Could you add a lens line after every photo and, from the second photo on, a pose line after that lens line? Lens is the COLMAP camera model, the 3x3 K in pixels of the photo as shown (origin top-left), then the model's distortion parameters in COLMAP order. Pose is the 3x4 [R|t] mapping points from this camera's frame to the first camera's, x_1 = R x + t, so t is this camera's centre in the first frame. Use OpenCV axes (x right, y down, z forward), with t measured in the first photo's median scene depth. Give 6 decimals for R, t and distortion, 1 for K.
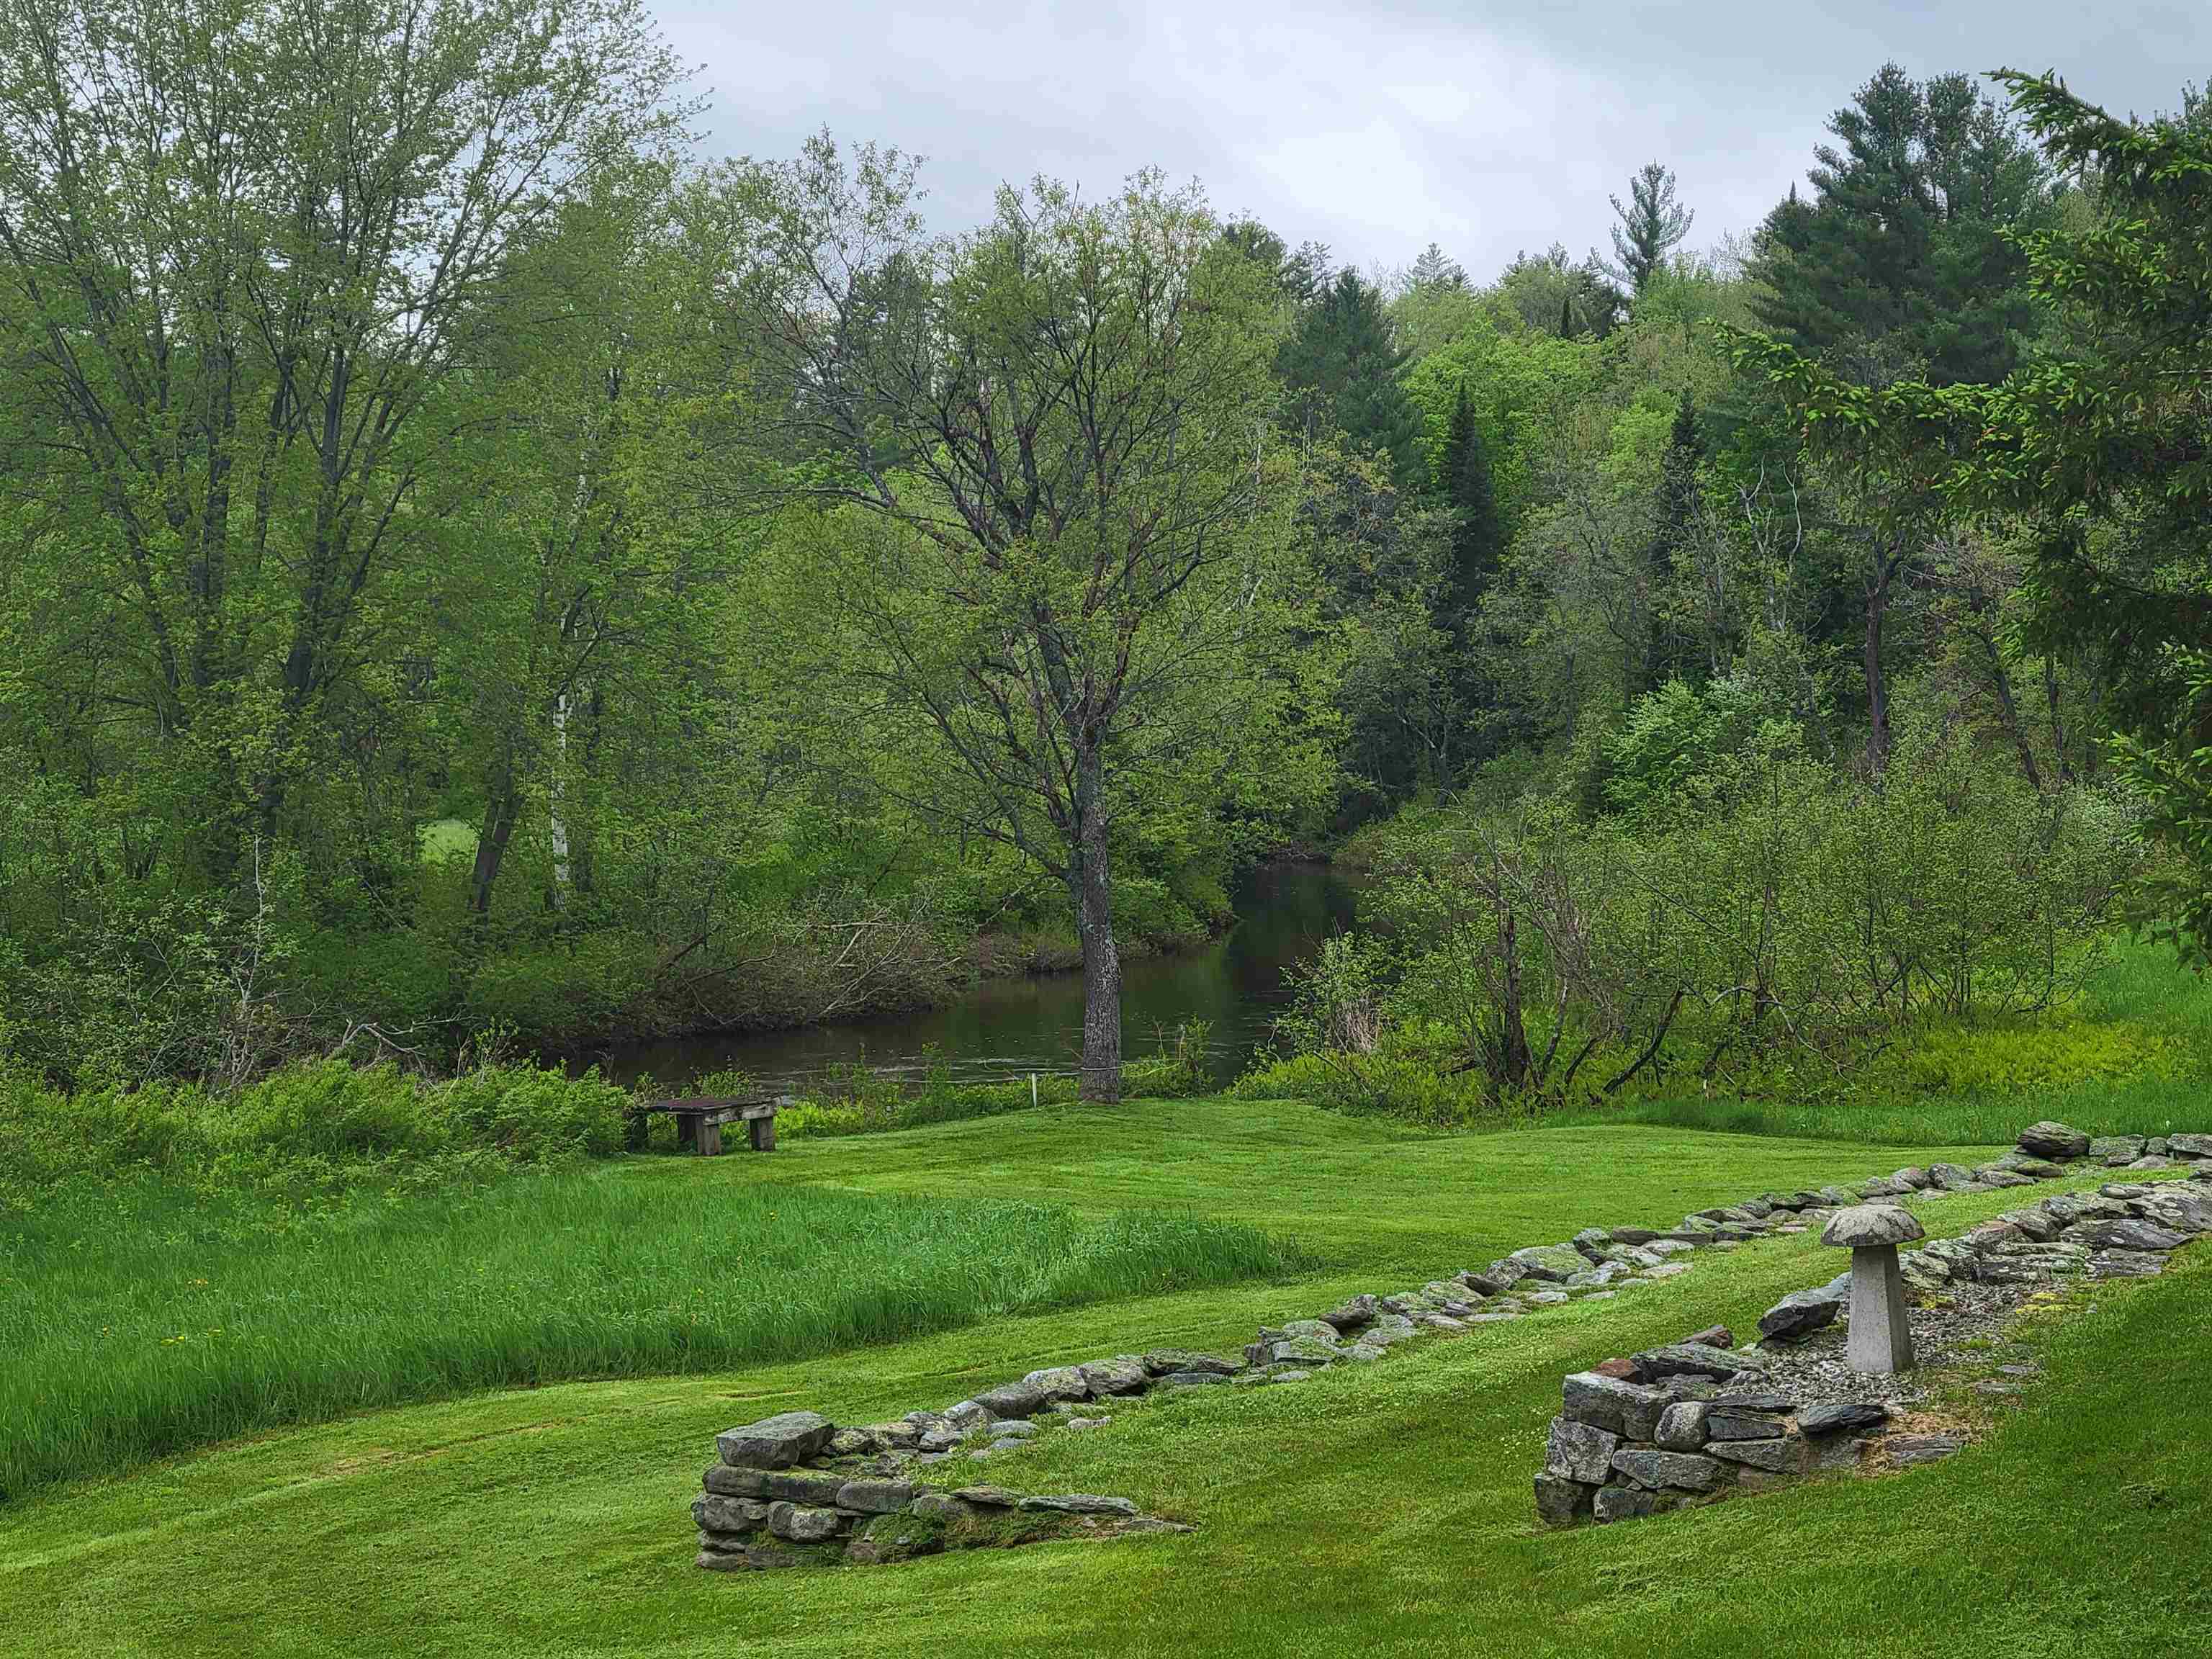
lens RADIAL K [[2271.8, 0, 1620.5], [0, 2271.8, 882.0], [0, 0, 1]] dist [0.060614, 0.002485]
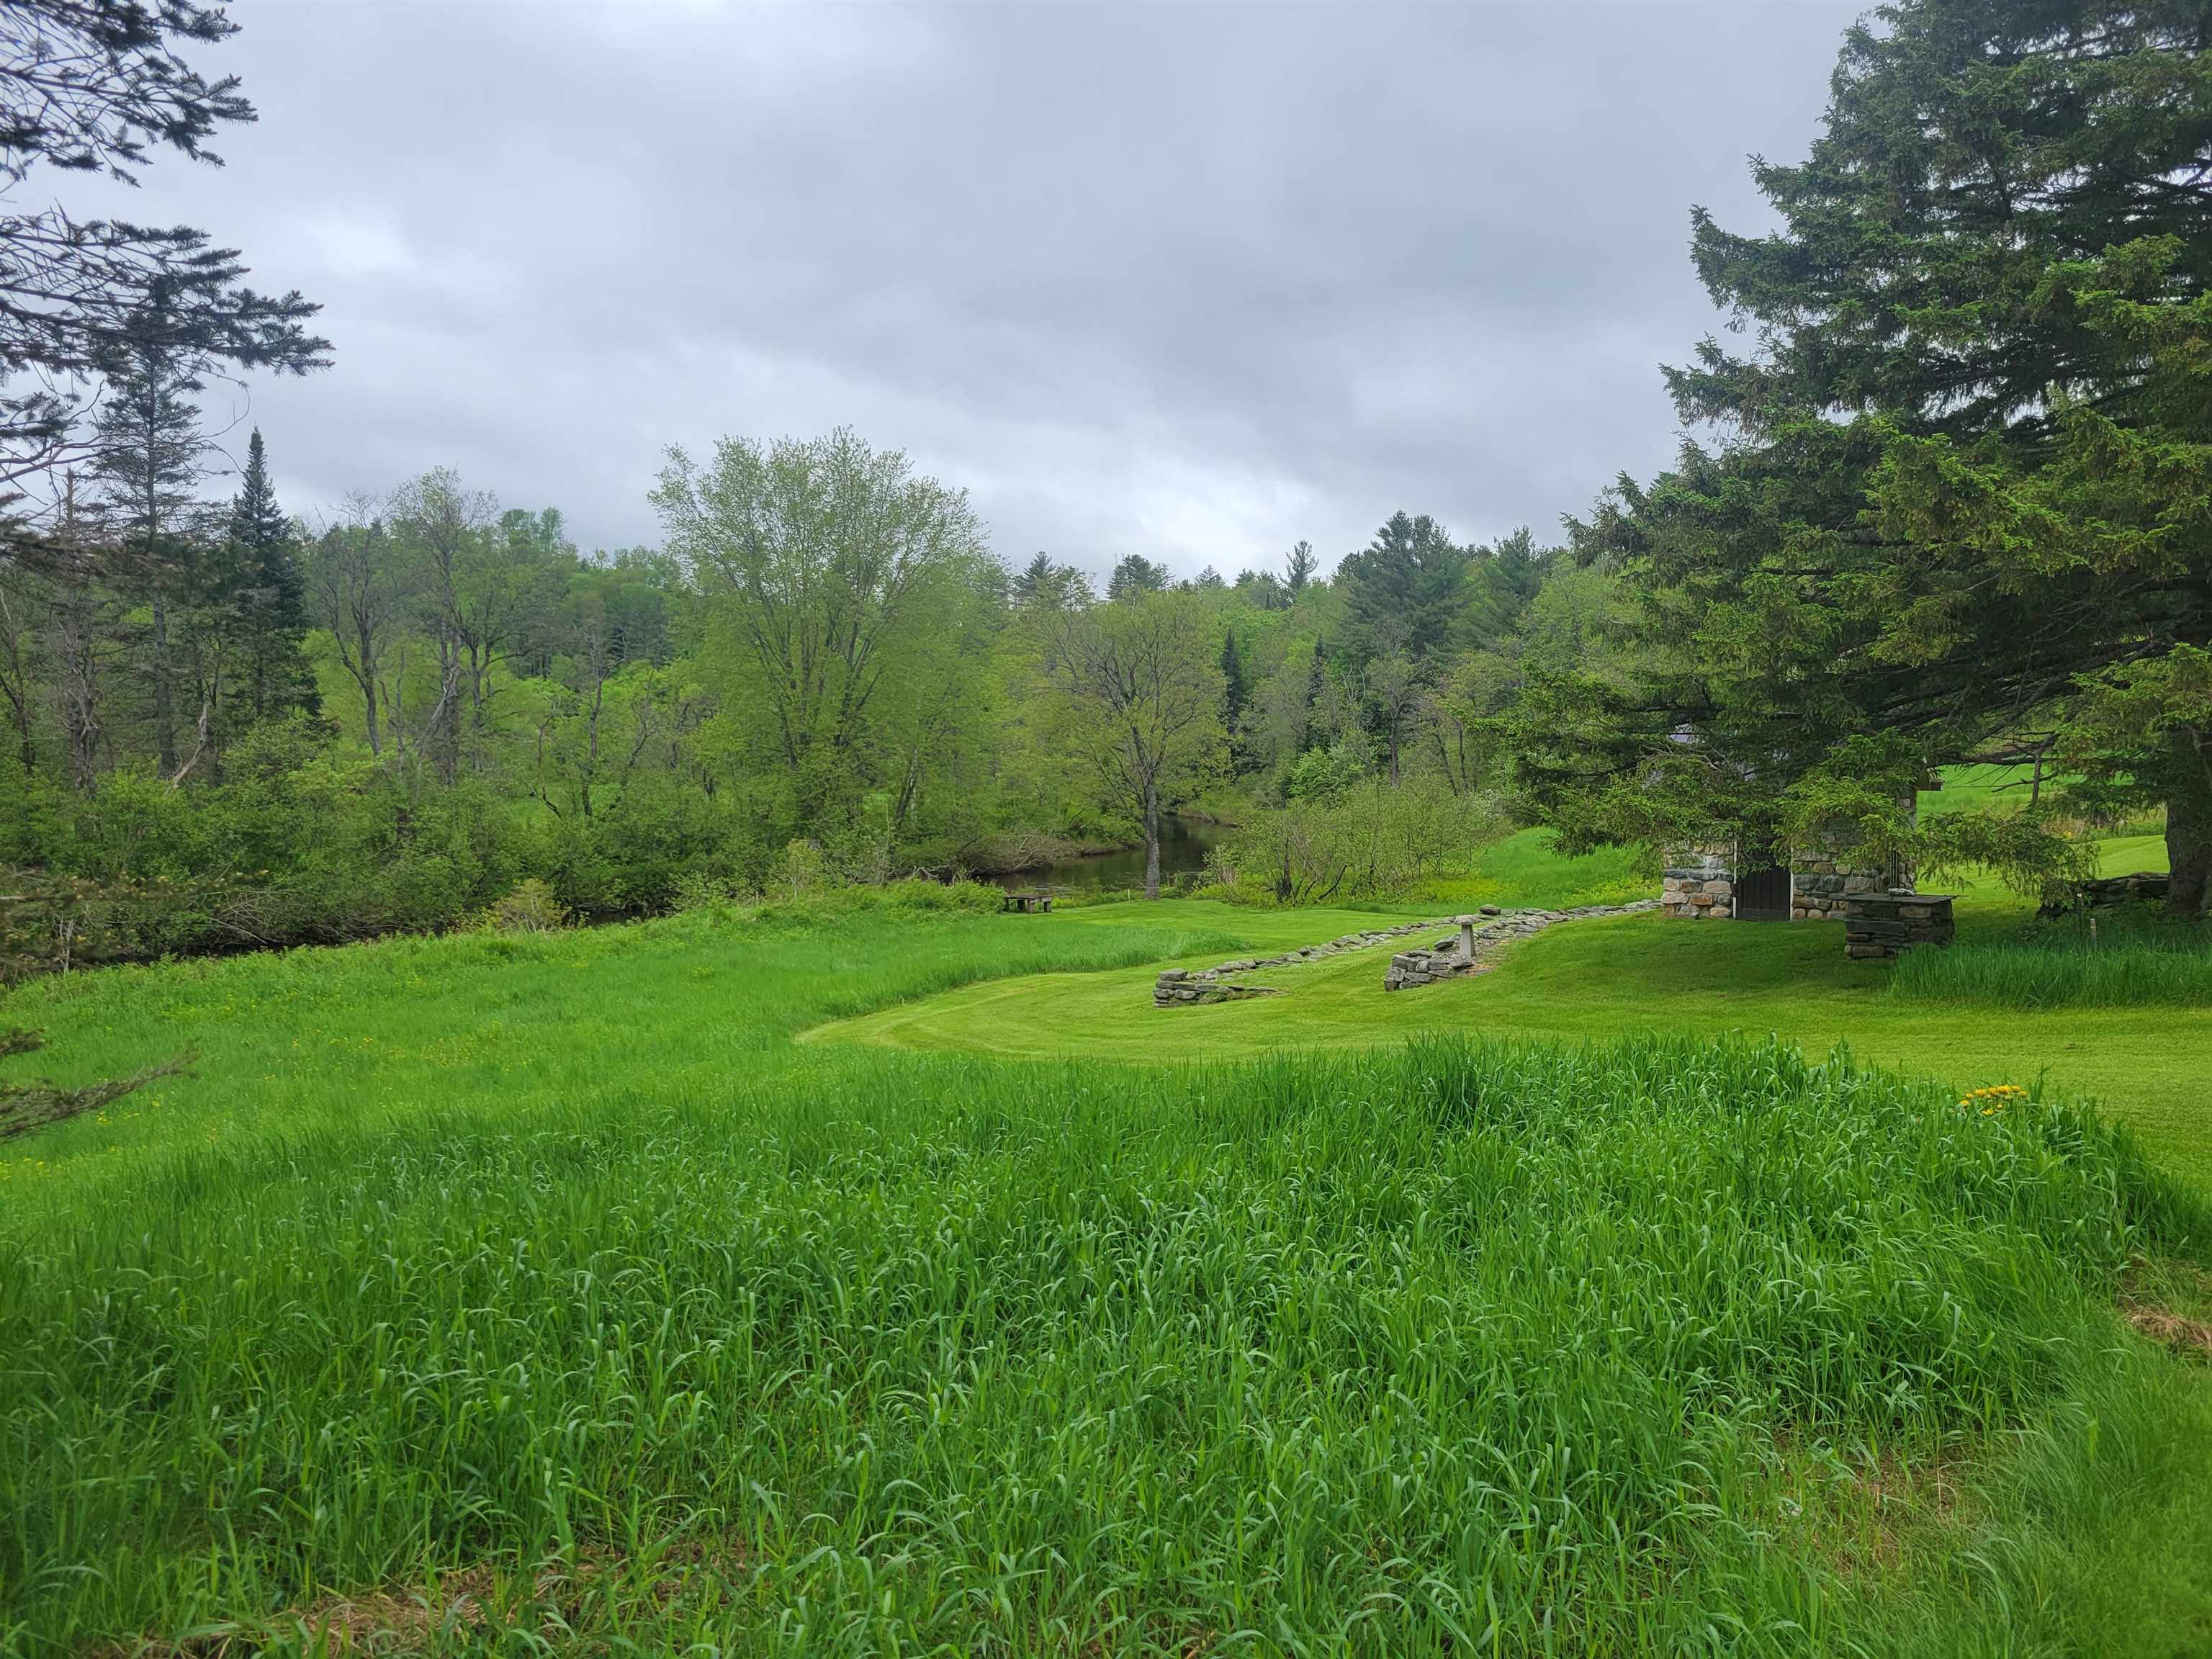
lens RADIAL K [[1649.3, 0, 1126.9], [0, 1649.3, 834.8], [0, 0, 1]] dist [0.069304, -0.068694]
pose [[0.997073, 0.019183, 0.074008, -0.396021], [-0.020608, 0.999616, 0.018540, -0.023463], [-0.073624, -0.020010, 0.997085, -1.046252]]
